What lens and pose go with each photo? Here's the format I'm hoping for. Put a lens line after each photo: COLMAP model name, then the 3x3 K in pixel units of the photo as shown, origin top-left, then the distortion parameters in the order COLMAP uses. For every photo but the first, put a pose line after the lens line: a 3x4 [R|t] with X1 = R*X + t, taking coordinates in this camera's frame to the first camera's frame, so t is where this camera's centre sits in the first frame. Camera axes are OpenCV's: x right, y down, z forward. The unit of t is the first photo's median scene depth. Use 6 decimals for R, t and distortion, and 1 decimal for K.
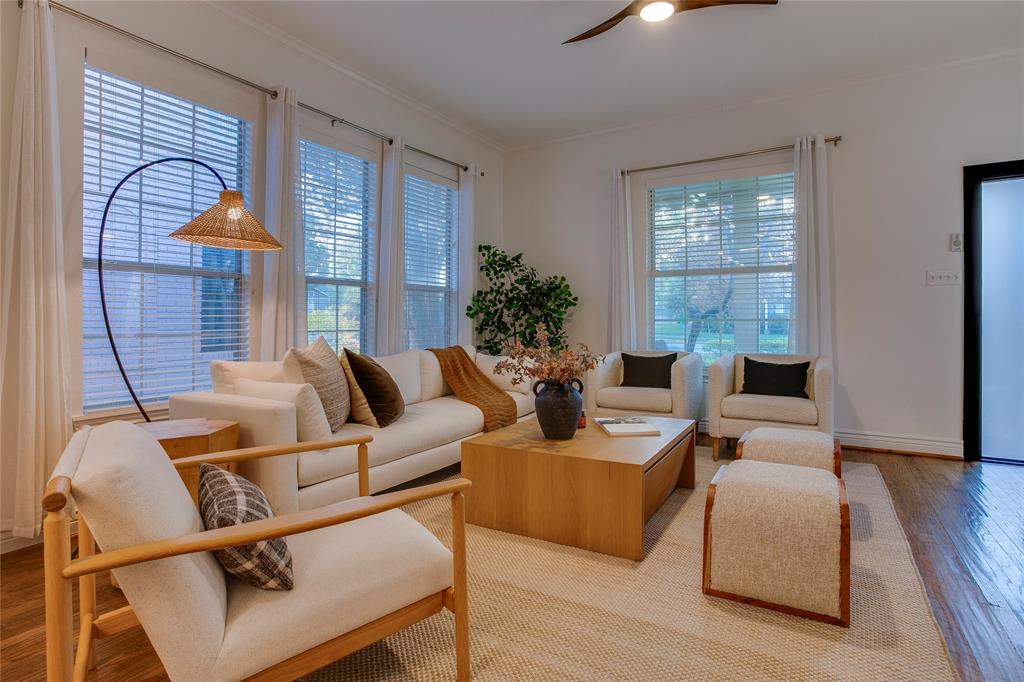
lens RADIAL K [[536.9, 0, 508.8], [0, 536.9, 317.5], [0, 0, 1]] dist [-0.063324, 0.037541]
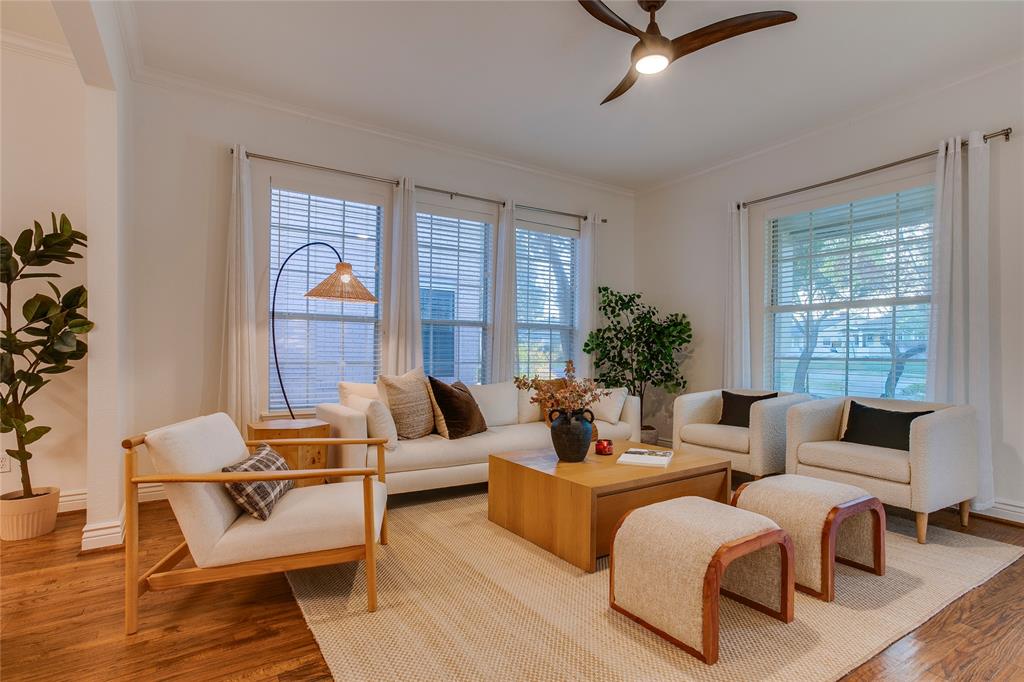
lens RADIAL K [[514.5, 0, 508.0], [0, 514.5, 352.6], [0, 0, 1]] dist [-0.031114, 0.036233]
pose [[0.895402, 0.011002, -0.445122, 0.304310], [-0.009867, 0.999939, 0.004866, -0.005305], [0.445149, 0.000035, 0.895457, -0.025904]]
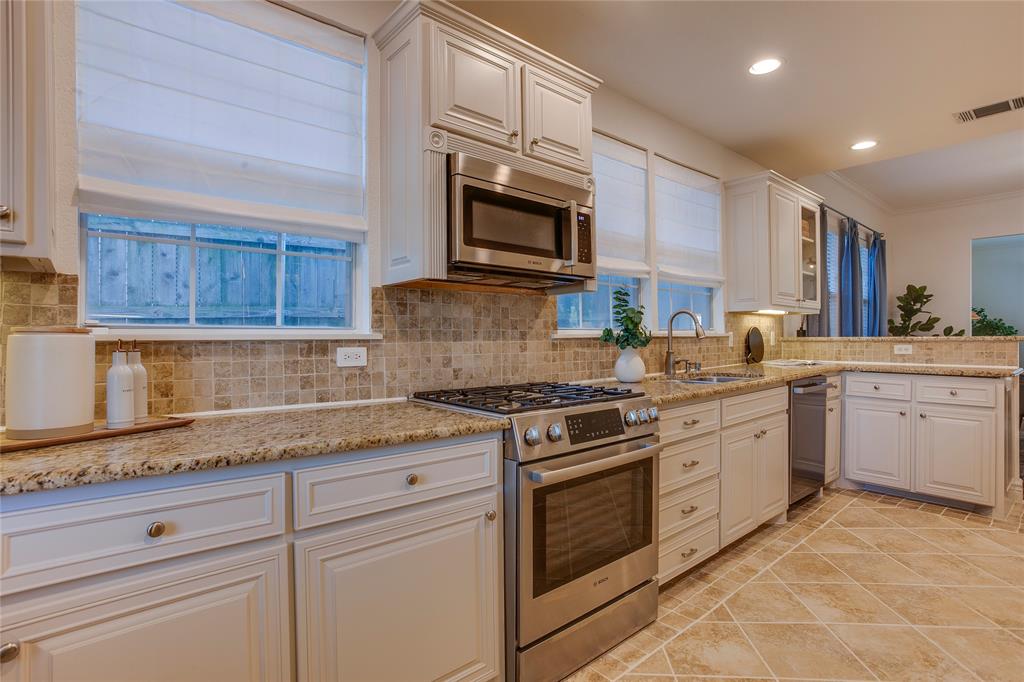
lens RADIAL K [[504.0, 0, 500.7], [0, 504.0, 339.4], [0, 0, 1]] dist [-0.062238, 0.030549]
pose [[0.945752, 0.001409, -0.324887, -1.396127], [0.001027, 0.999973, 0.007326, -0.020675], [0.324888, -0.007262, 0.945725, -1.698566]]
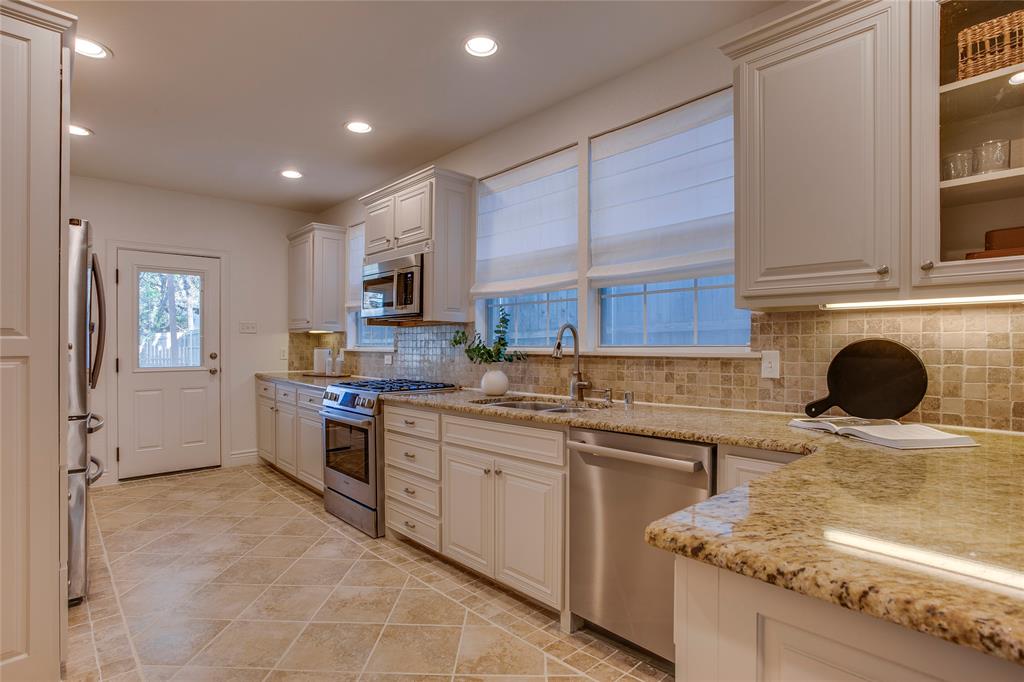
lens RADIAL K [[517.8, 0, 505.3], [0, 517.8, 348.8], [0, 0, 1]] dist [-0.073020, 0.036642]
pose [[-0.276944, 0.012541, -0.960804, -0.703896], [0.002872, 0.999921, 0.012223, -0.036643], [0.960882, 0.000626, -0.276958, -0.756847]]
